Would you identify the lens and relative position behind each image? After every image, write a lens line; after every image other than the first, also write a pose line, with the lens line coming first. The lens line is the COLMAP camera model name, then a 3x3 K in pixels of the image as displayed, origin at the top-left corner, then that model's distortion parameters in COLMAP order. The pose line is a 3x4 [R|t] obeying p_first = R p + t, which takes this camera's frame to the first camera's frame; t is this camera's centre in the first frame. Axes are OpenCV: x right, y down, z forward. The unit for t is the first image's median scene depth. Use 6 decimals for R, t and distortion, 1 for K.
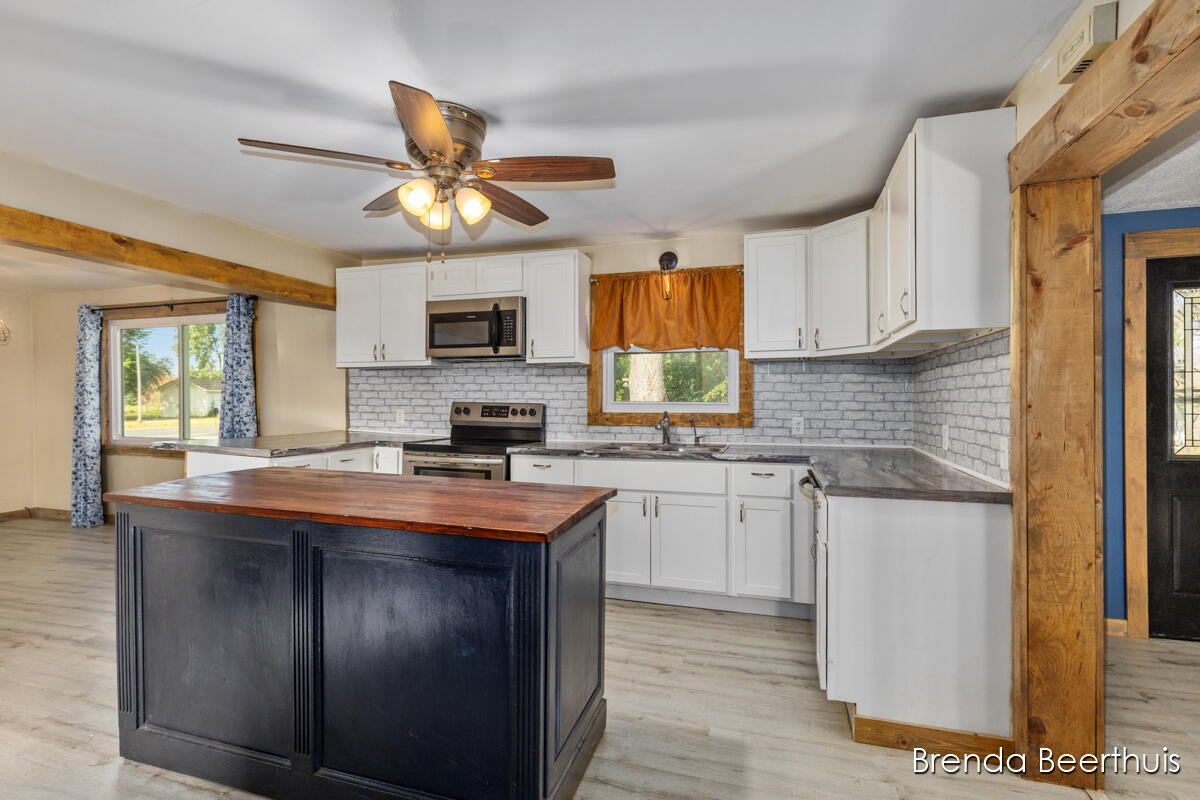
lens RADIAL K [[564.5, 0, 603.5], [0, 564.5, 399.7], [0, 0, 1]] dist [0.000090, -0.000131]
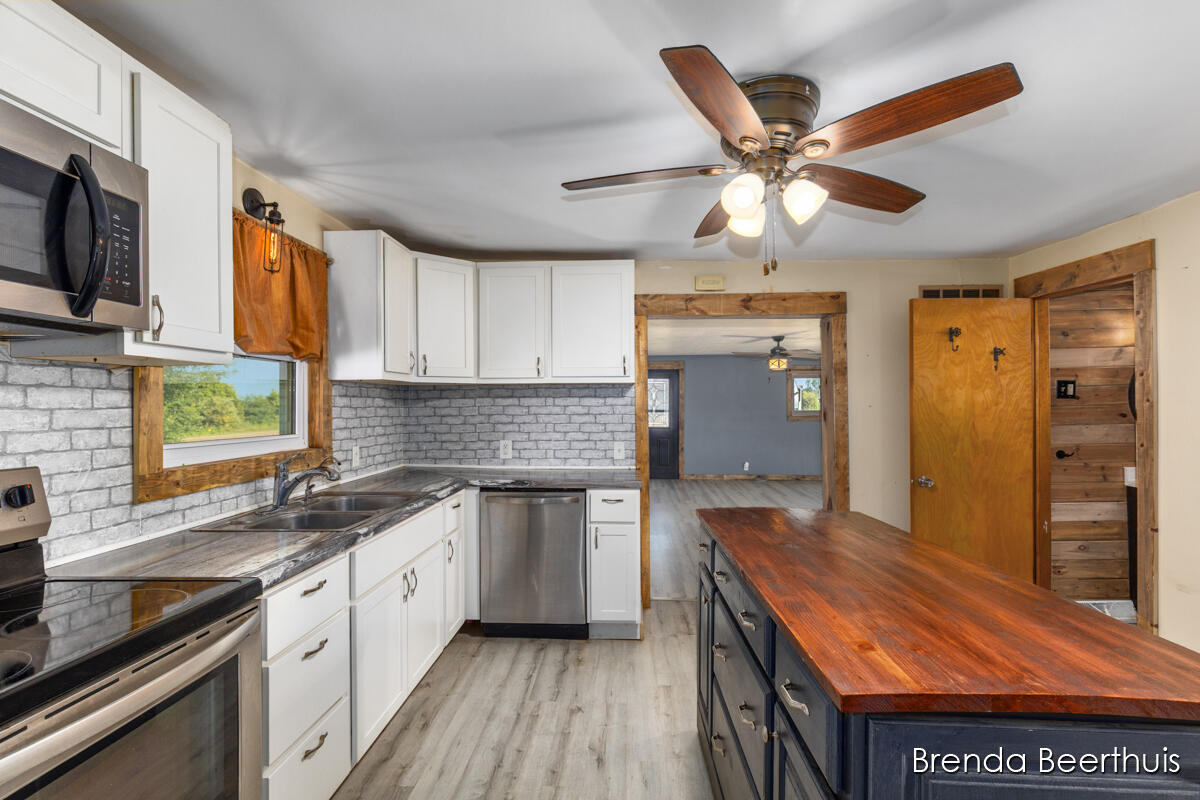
lens RADIAL K [[564.5, 0, 606.2], [0, 564.5, 398.3], [0, 0, 1]] dist [0.000090, -0.000131]
pose [[-0.254704, 0.008817, 0.966979, -0.534411], [0.006475, 0.999952, -0.007412, -0.030623], [-0.966997, 0.004373, -0.254749, 0.752973]]
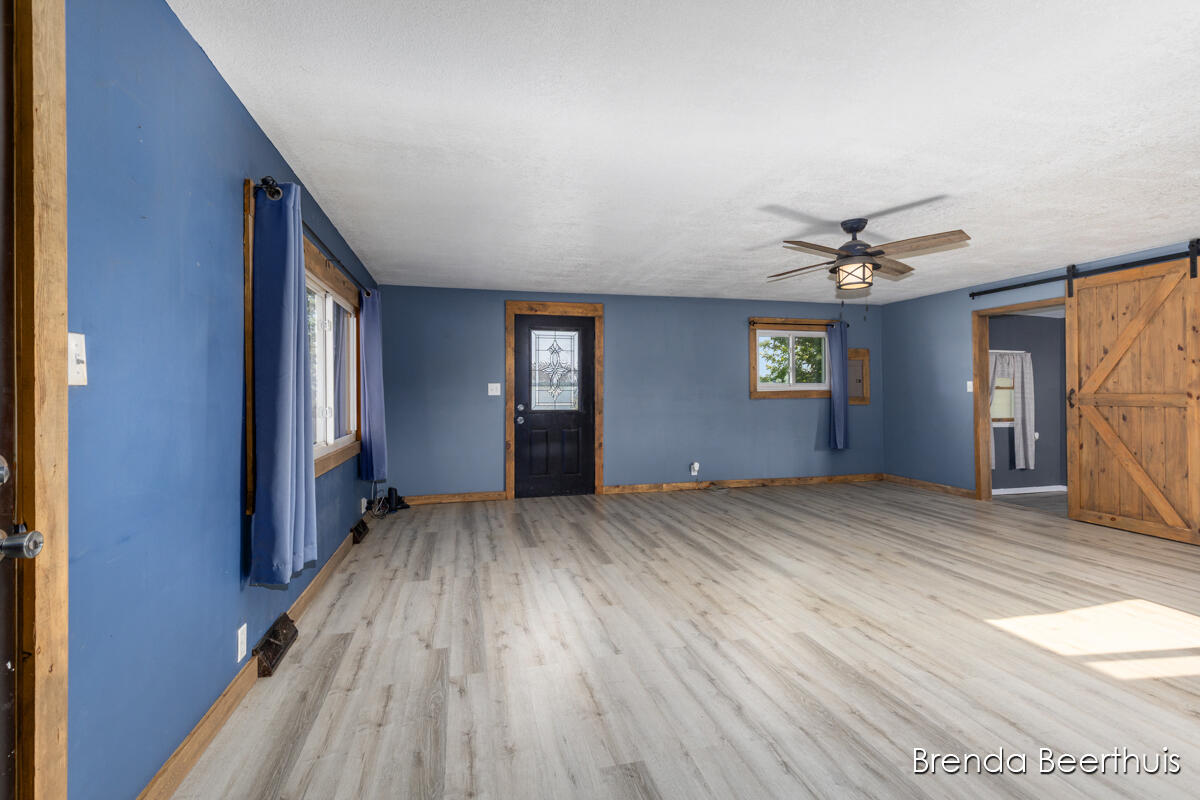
lens RADIAL K [[540.6, 0, 597.2], [0, 540.6, 388.9], [0, 0, 1]] dist [0.005141, -0.001142]
pose [[-0.518128, 0.009779, 0.855247, 0.533037], [0.008607, 0.999944, -0.006220, 0.032399], [-0.855260, 0.004138, -0.518183, 0.568990]]
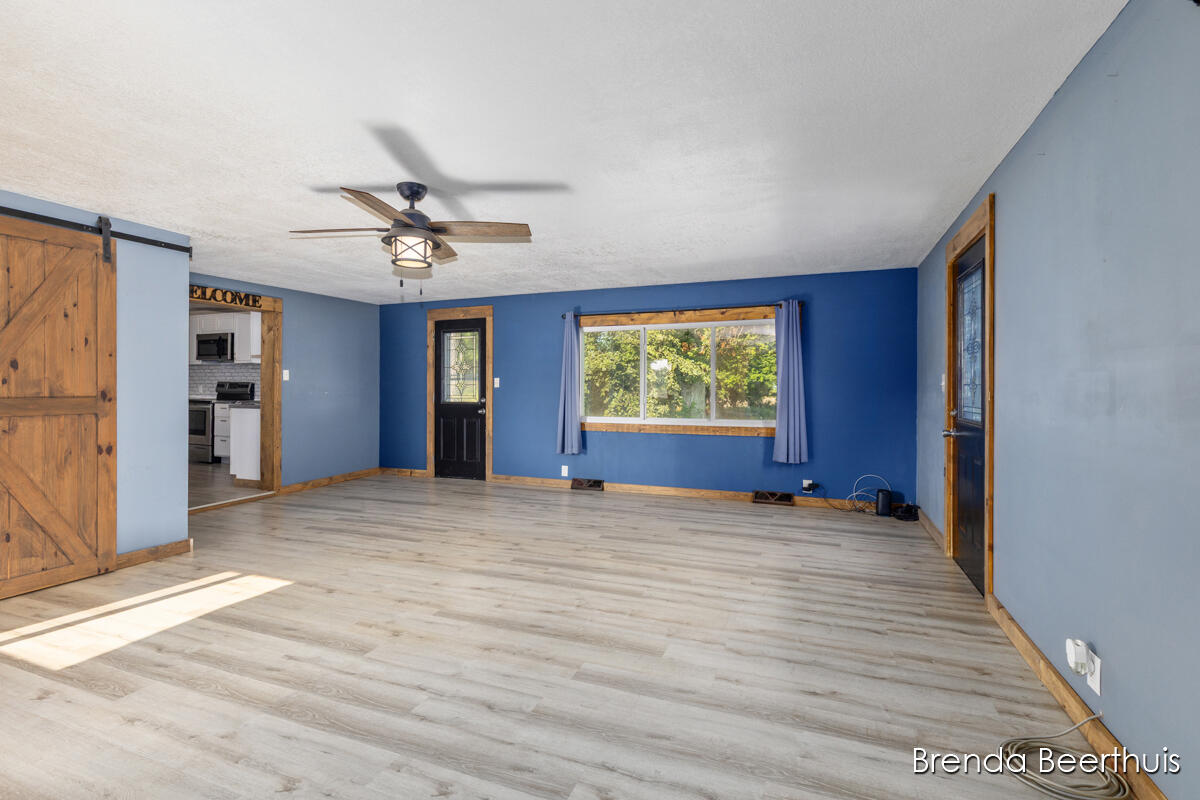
lens RADIAL K [[540.6, 0, 604.9], [0, 540.6, 392.3], [0, 0, 1]] dist [0.005141, -0.001142]
pose [[0.997370, 0.003094, -0.072415, 1.364842], [-0.002924, 0.999993, 0.002455, 0.036301], [0.072422, -0.002236, 0.997372, -0.928086]]
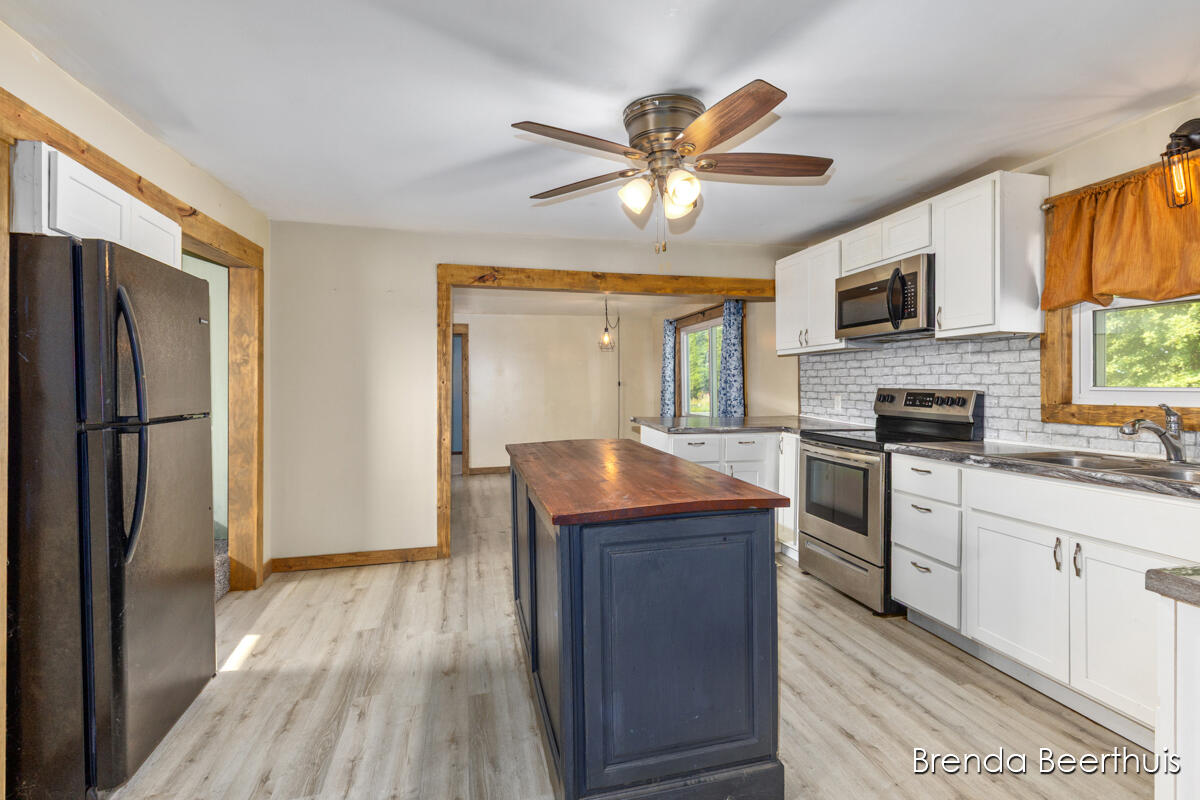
lens RADIAL K [[564.5, 0, 602.4], [0, 564.5, 387.6], [0, 0, 1]] dist [0.000090, -0.000131]
pose [[0.506270, 0.000184, -0.862375, 0.286136], [0.000935, 0.999999, 0.000763, 0.002368], [0.862374, -0.001193, 0.506270, 0.200171]]
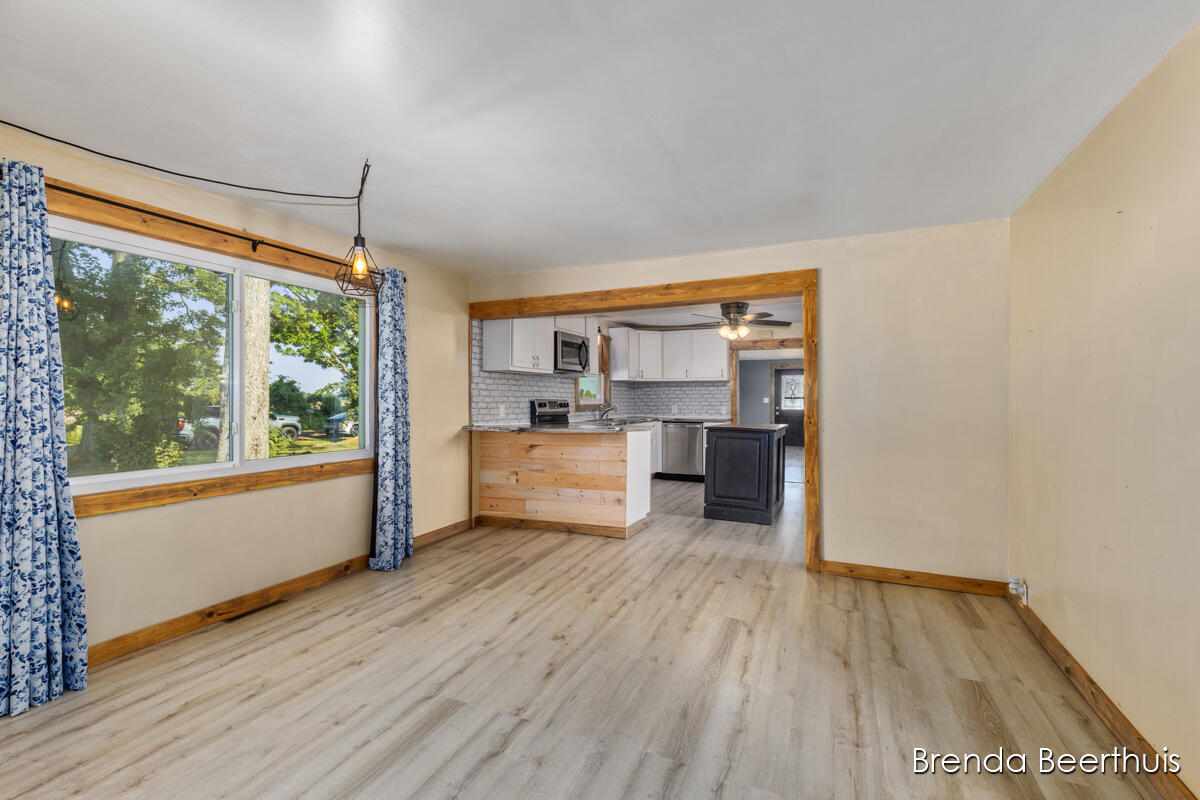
lens RADIAL K [[540.6, 0, 602.7], [0, 540.6, 404.4], [0, 0, 1]] dist [0.005141, -0.001142]
pose [[0.109294, -0.011066, 0.993948, -1.696774], [0.004075, 0.999935, 0.010685, 0.004134], [-0.994001, 0.002883, 0.109332, 0.724489]]
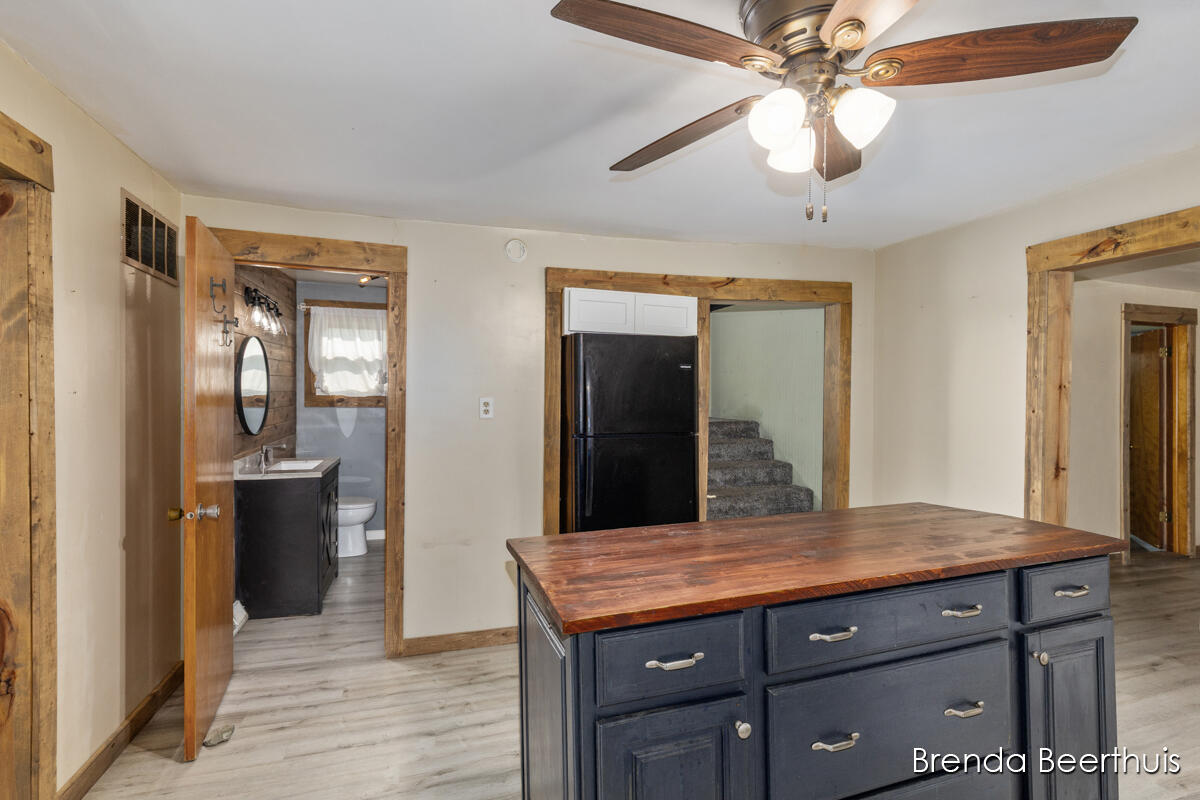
lens RADIAL K [[564.5, 0, 598.4], [0, 564.5, 399.1], [0, 0, 1]] dist [0.000090, -0.000131]
pose [[-0.823322, -0.002555, -0.567570, 0.143662], [-0.006084, 0.999972, 0.004325, -0.021096], [0.567543, 0.007014, -0.823314, 0.726692]]
